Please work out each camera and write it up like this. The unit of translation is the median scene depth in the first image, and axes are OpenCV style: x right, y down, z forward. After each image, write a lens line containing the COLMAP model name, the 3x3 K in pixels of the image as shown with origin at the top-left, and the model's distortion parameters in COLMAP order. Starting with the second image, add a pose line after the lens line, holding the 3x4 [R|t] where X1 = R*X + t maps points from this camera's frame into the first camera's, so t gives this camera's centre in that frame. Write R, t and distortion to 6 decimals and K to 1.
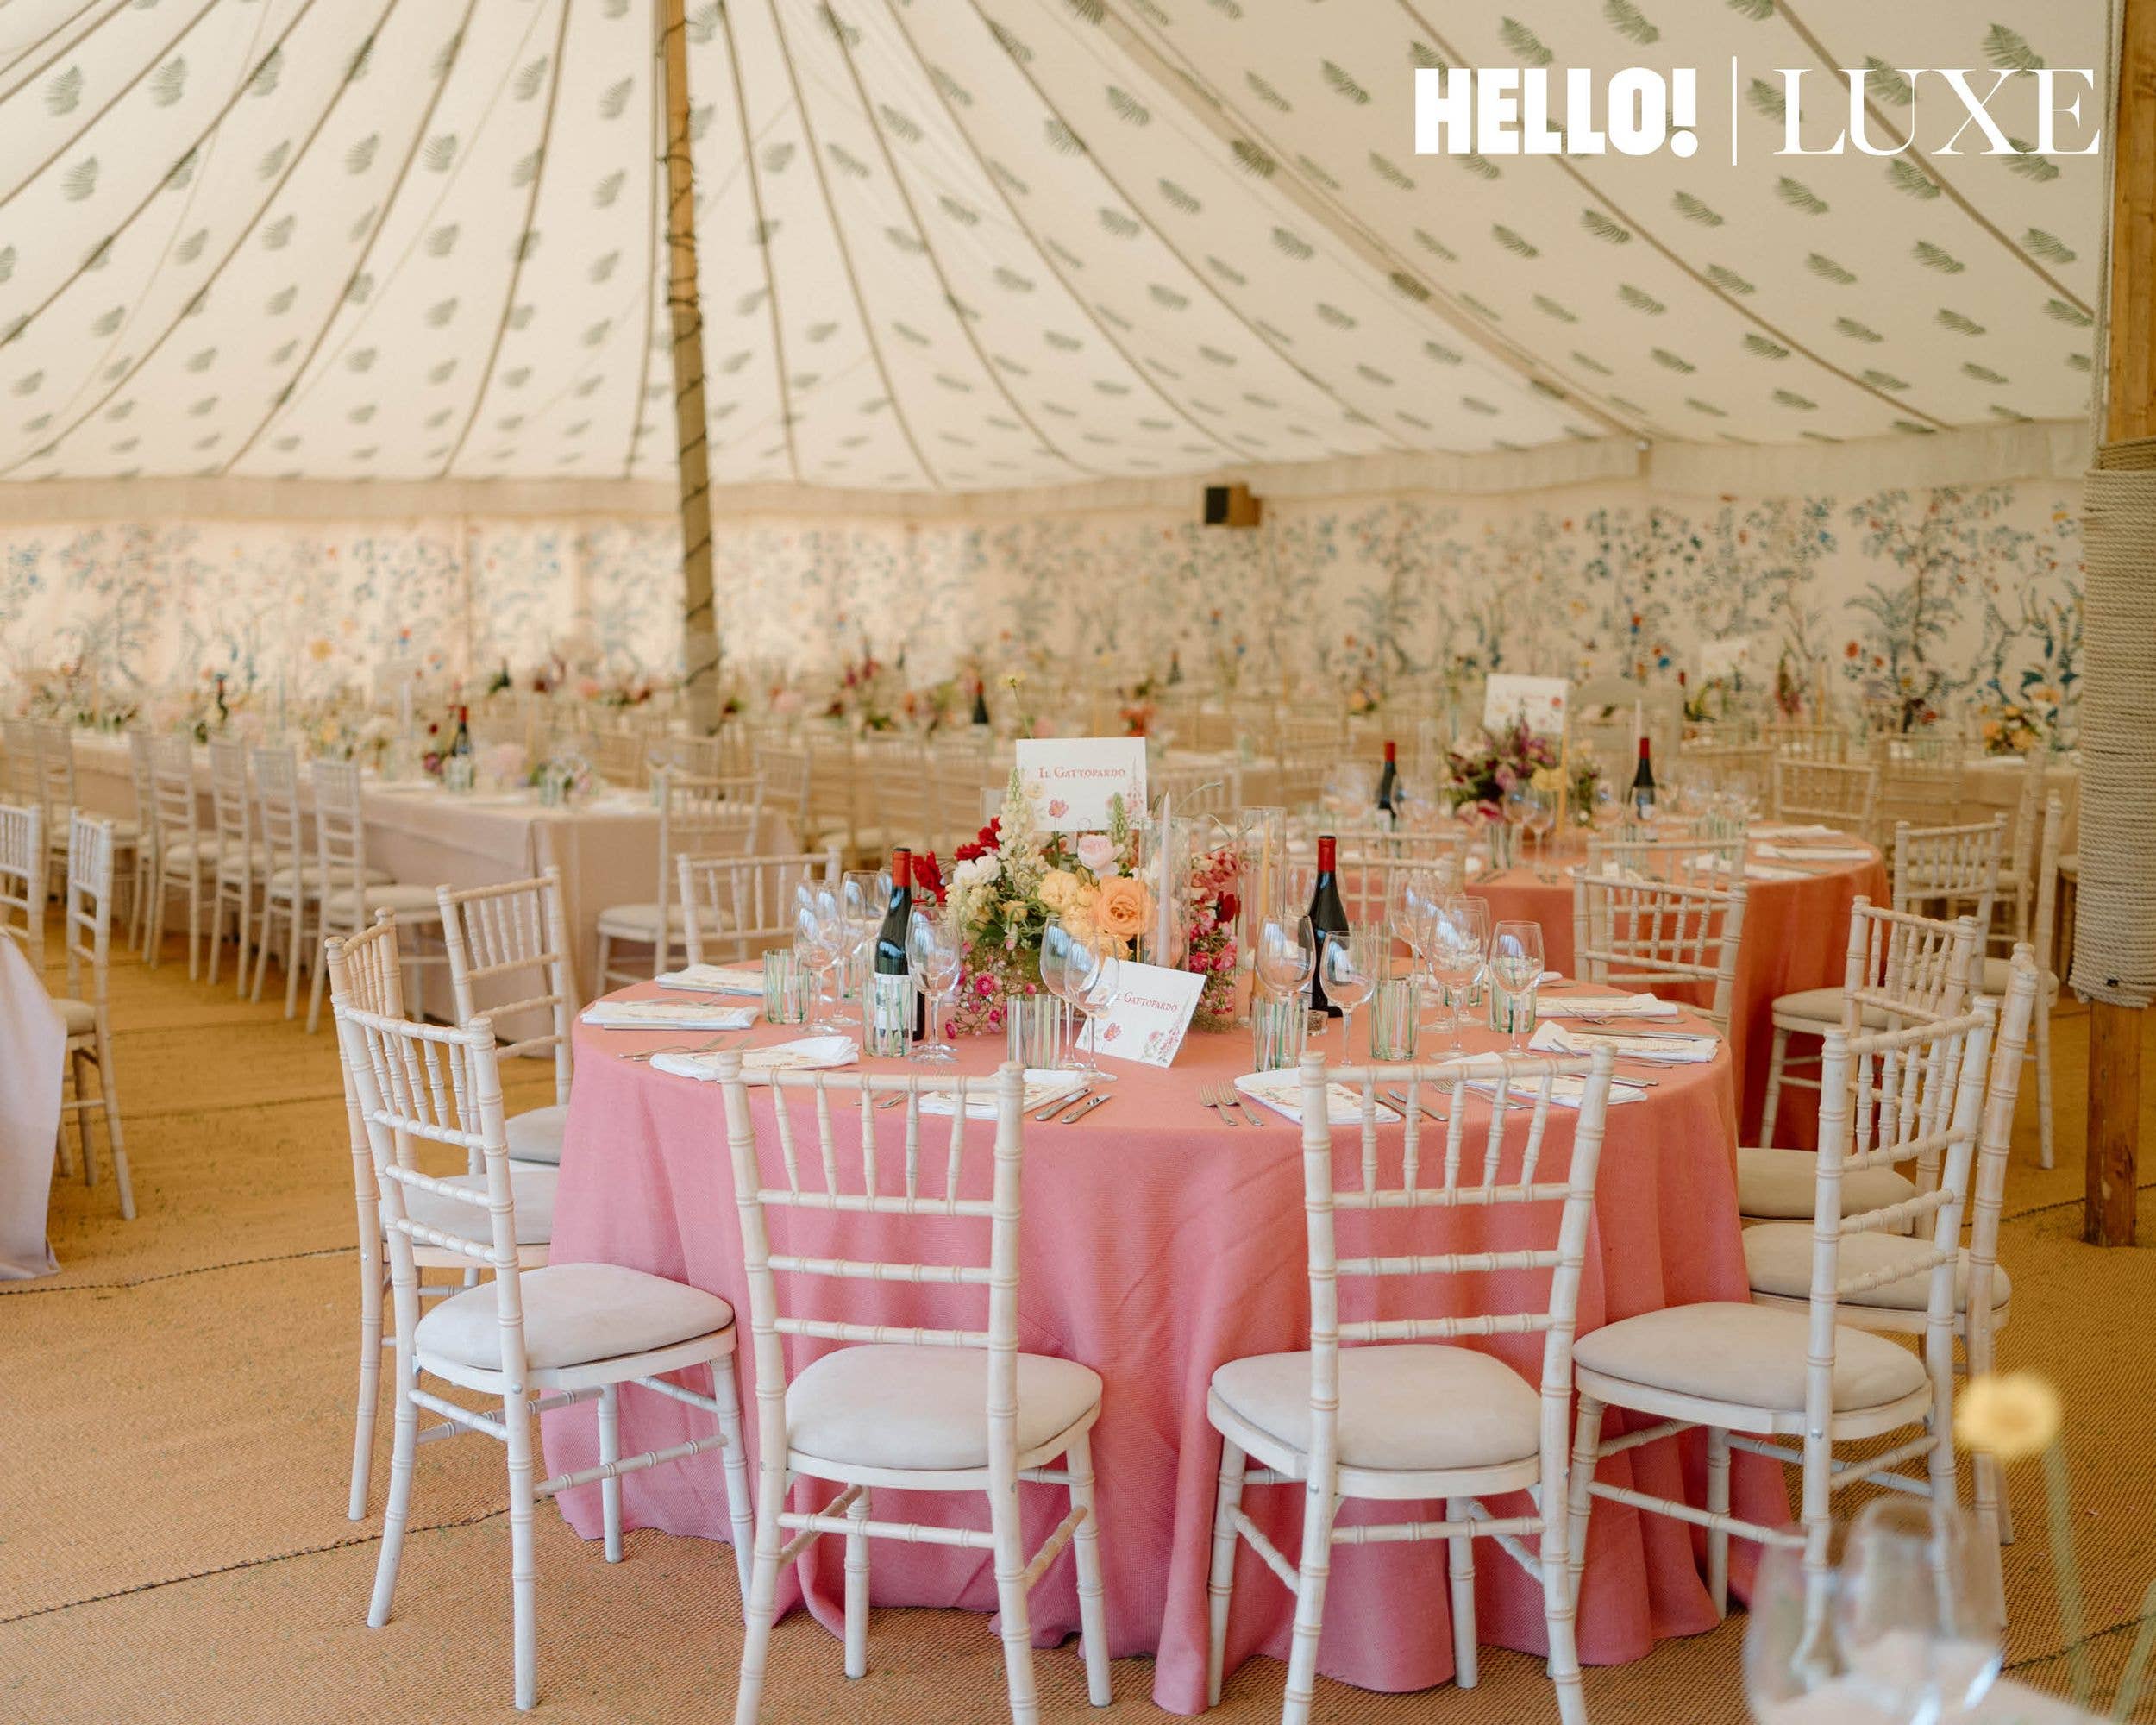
lens RADIAL K [[2611.1, 0, 1075.9], [0, 2611.1, 863.9], [0, 0, 1]] dist [-0.017292, 0.000000]
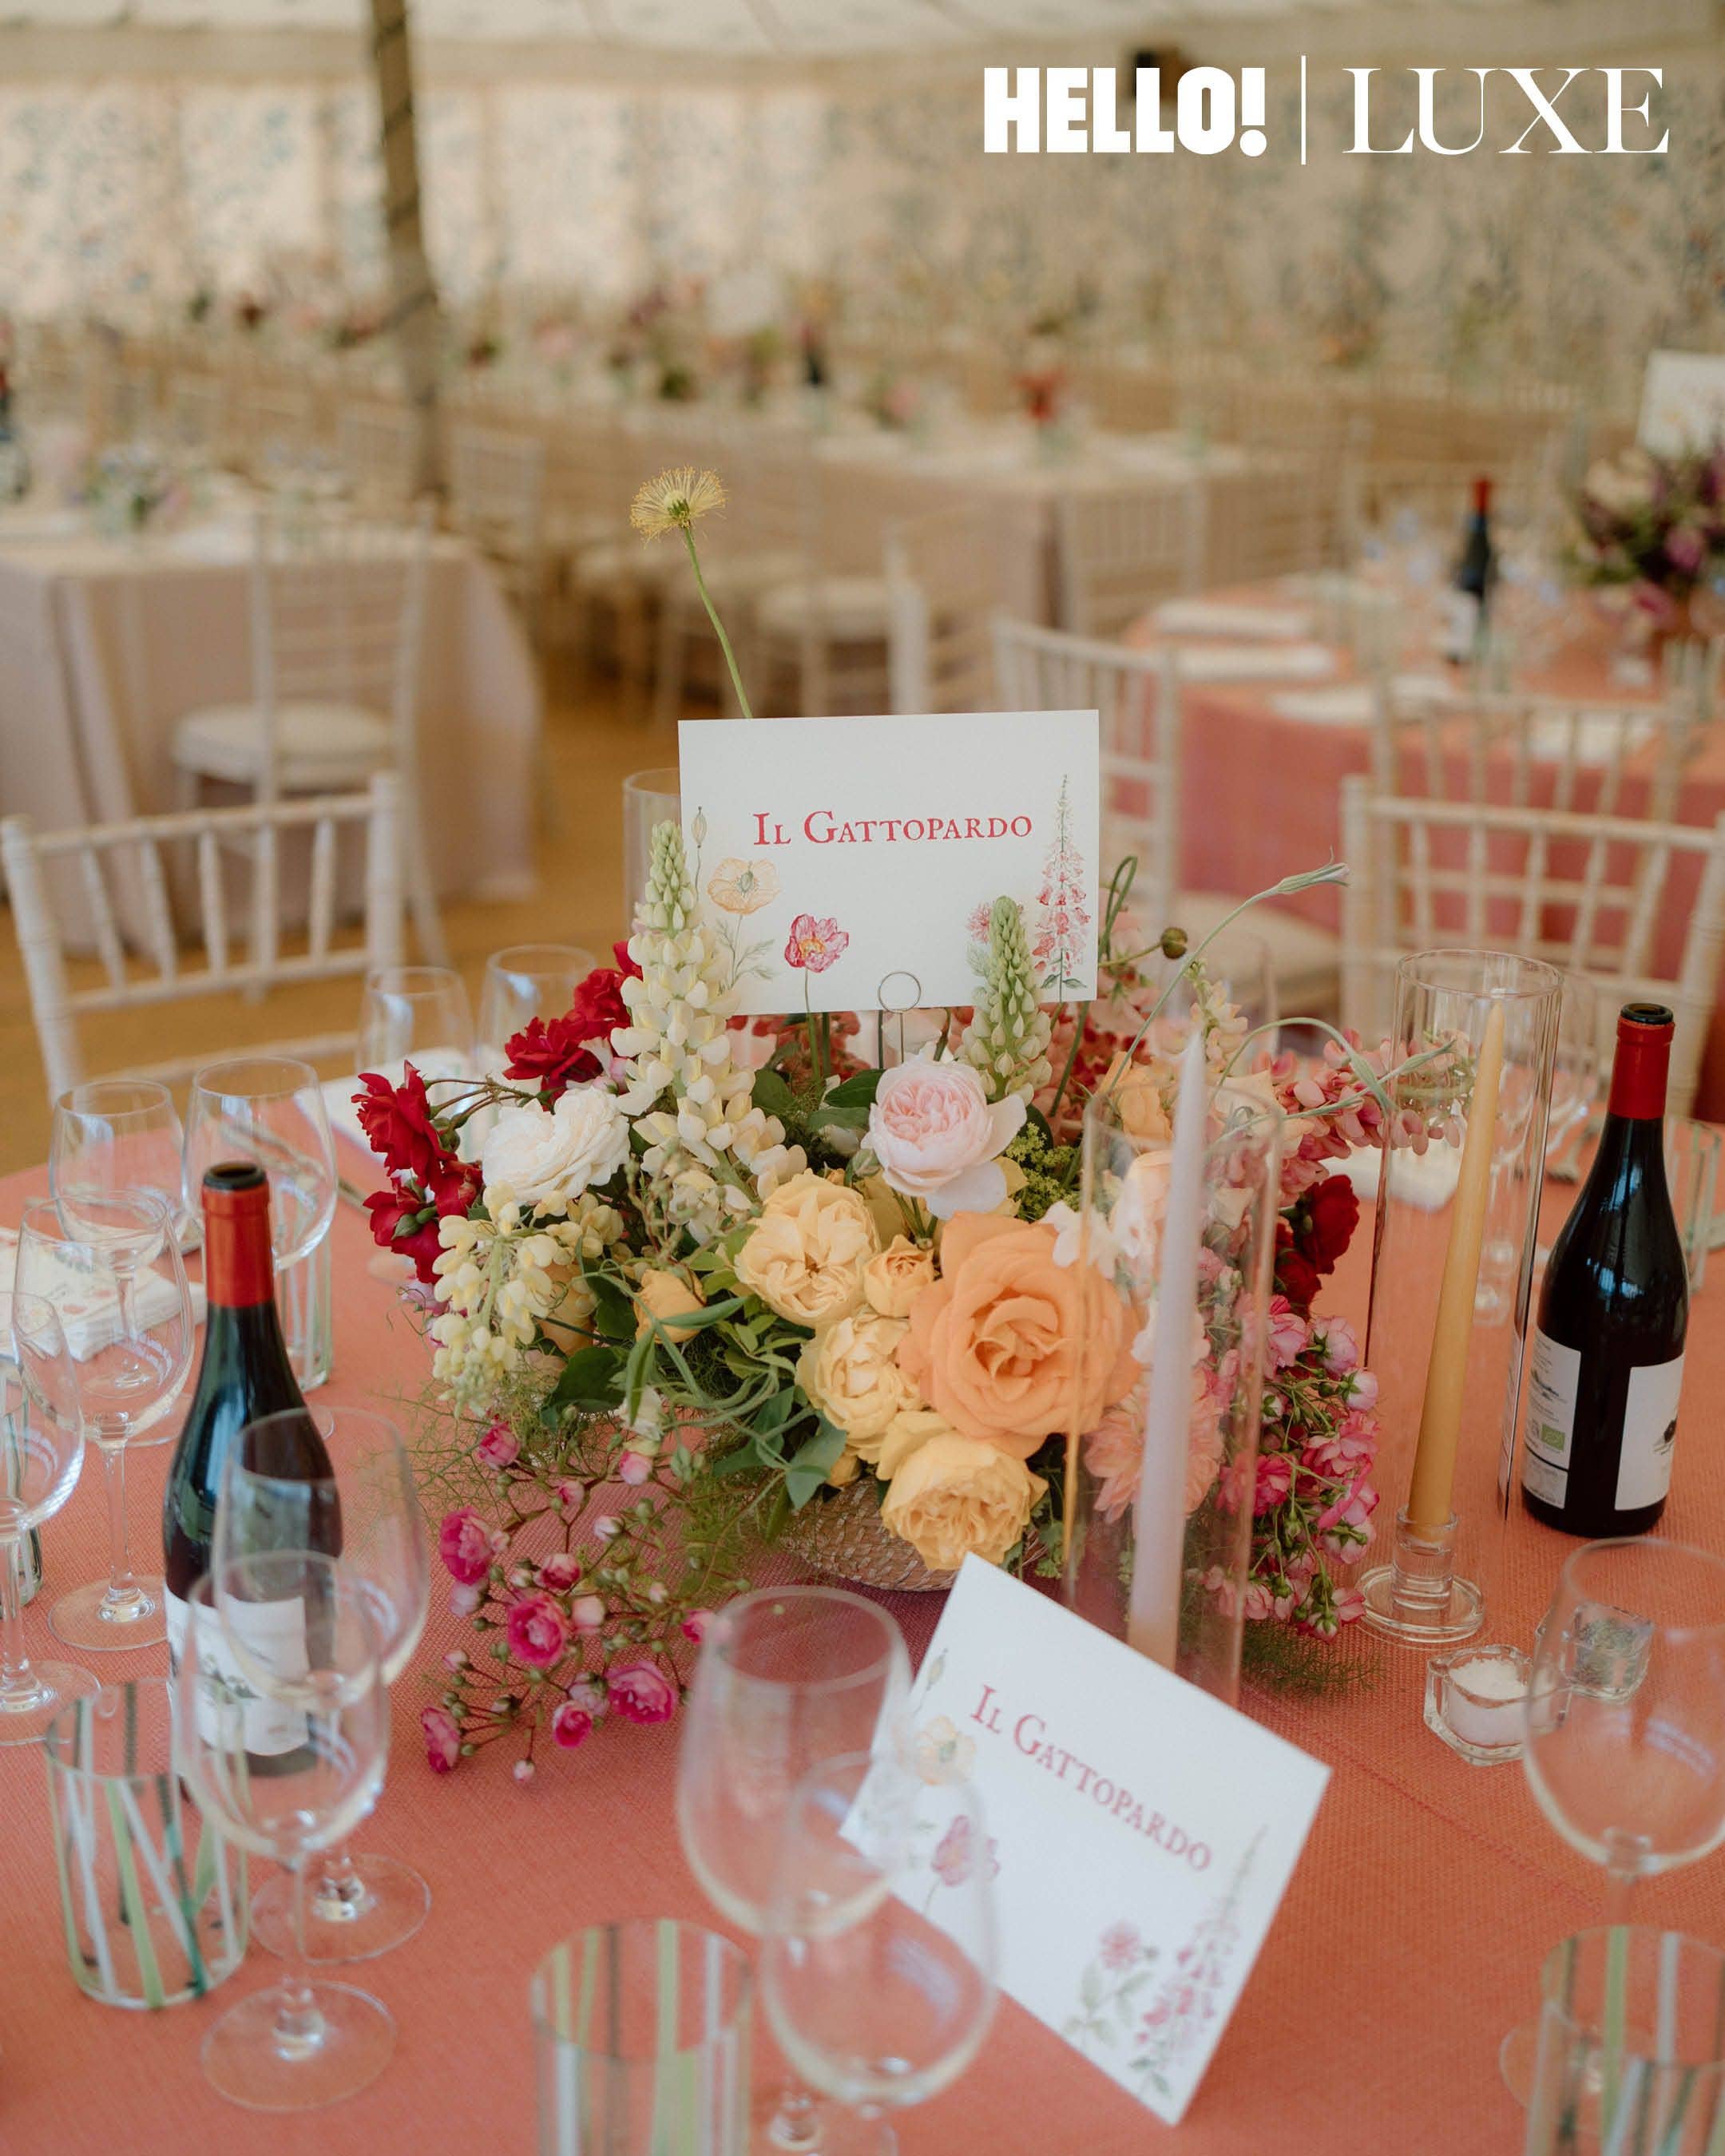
lens RADIAL K [[2611.1, 0, 914.1], [0, 2611.1, 1110.1], [0, 0, 1]] dist [-0.017292, 0.000000]
pose [[0.999743, 0.016667, -0.015370, 0.004058], [-0.012591, 0.971932, 0.234925, -0.030026], [0.018854, -0.234671, 0.971892, 0.275994]]
